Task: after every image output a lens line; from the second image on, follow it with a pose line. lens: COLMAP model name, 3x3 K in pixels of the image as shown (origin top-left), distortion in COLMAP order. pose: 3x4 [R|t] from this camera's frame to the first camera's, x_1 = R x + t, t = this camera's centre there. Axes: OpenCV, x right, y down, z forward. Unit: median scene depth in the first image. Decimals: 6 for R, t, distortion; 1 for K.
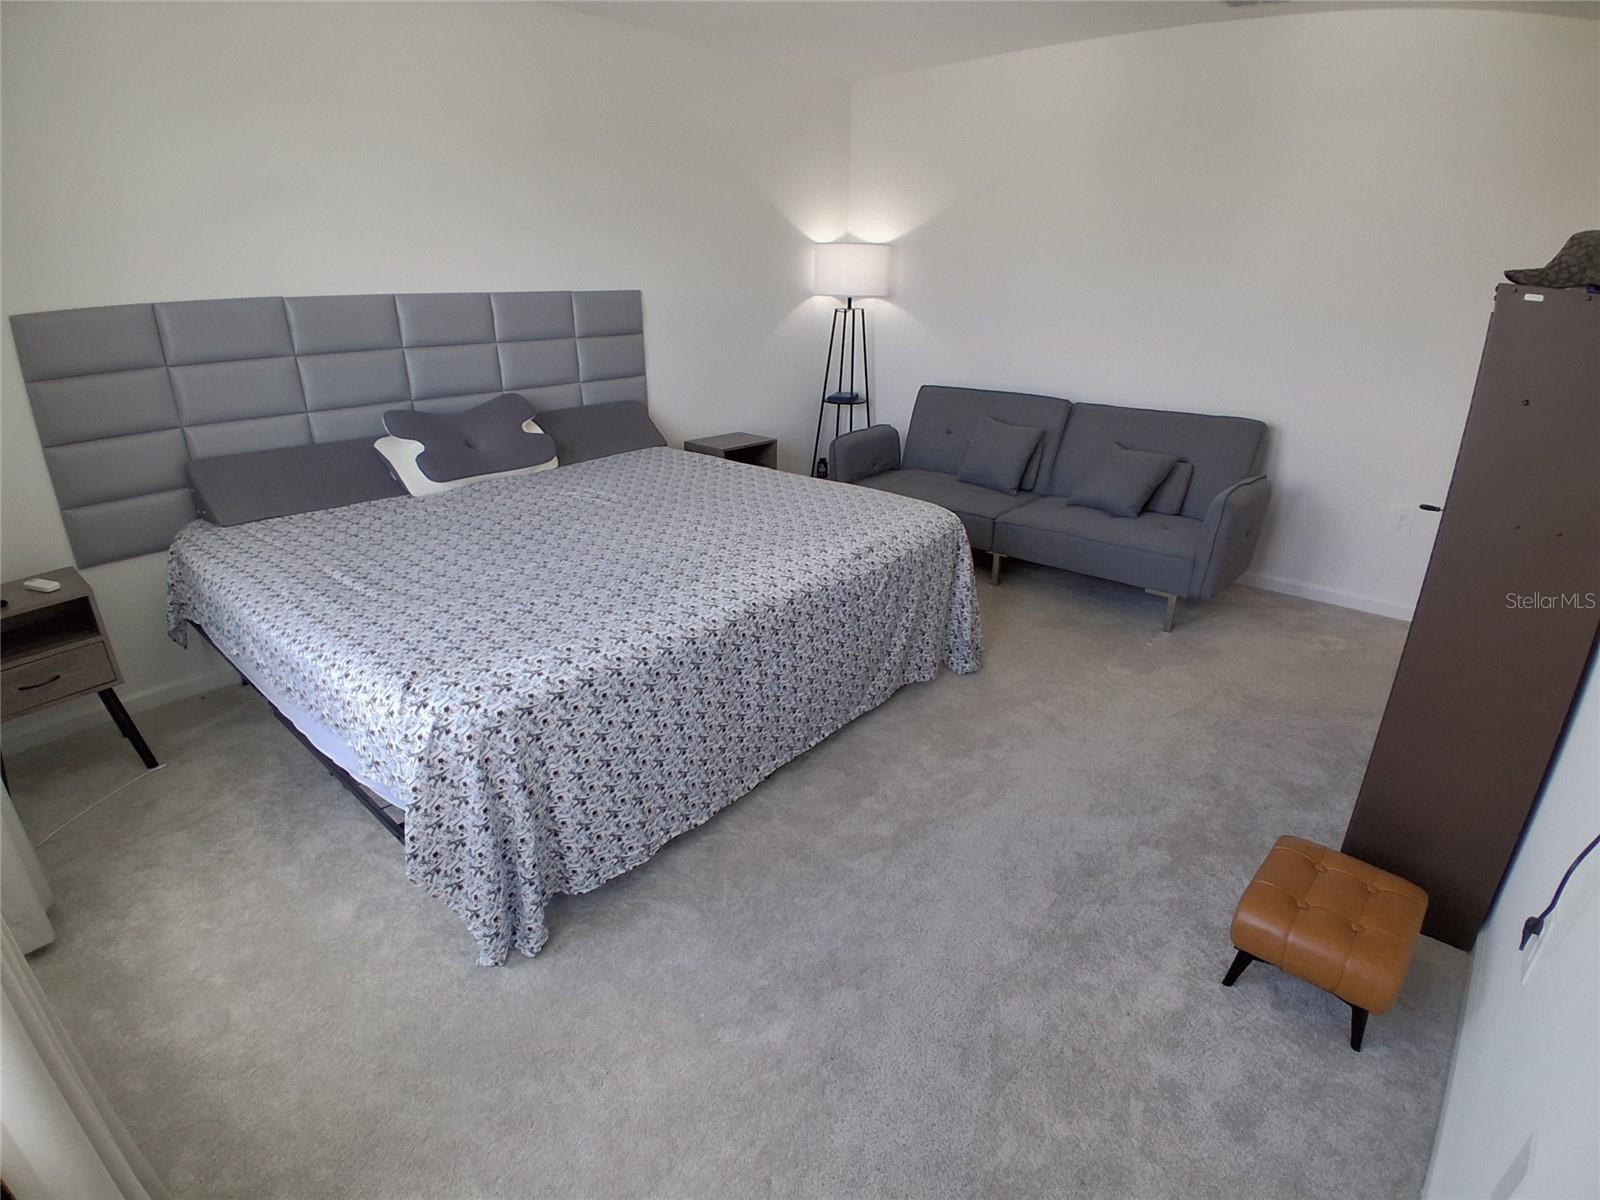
lens RADIAL K [[806.2, 0, 778.0], [0, 806.2, 611.0], [0, 0, 1]] dist [0.005194, -0.045176]
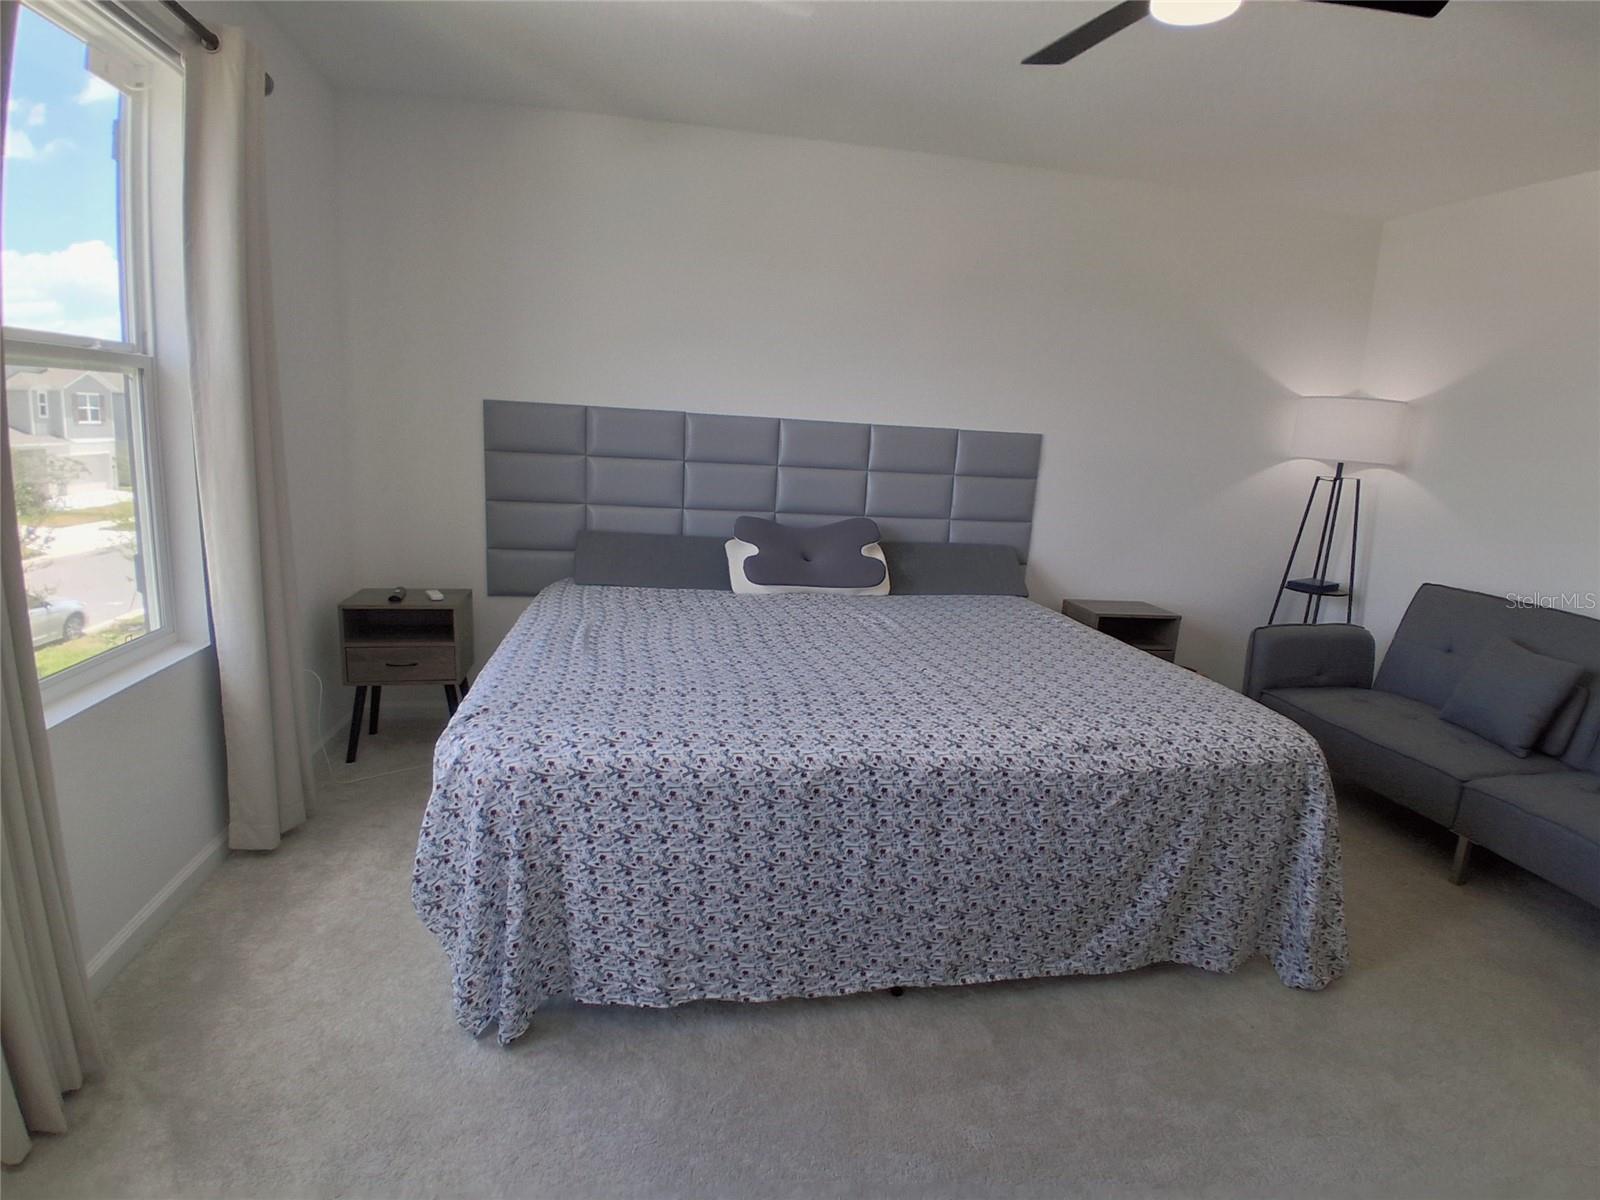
lens RADIAL K [[806.2, 0, 777.4], [0, 806.2, 606.8], [0, 0, 1]] dist [0.005194, -0.045176]
pose [[0.779559, 0.167129, -0.603618, 0.277743], [-0.287802, 0.951555, -0.108224, -0.028085], [0.556289, 0.258090, 0.789894, 0.213649]]
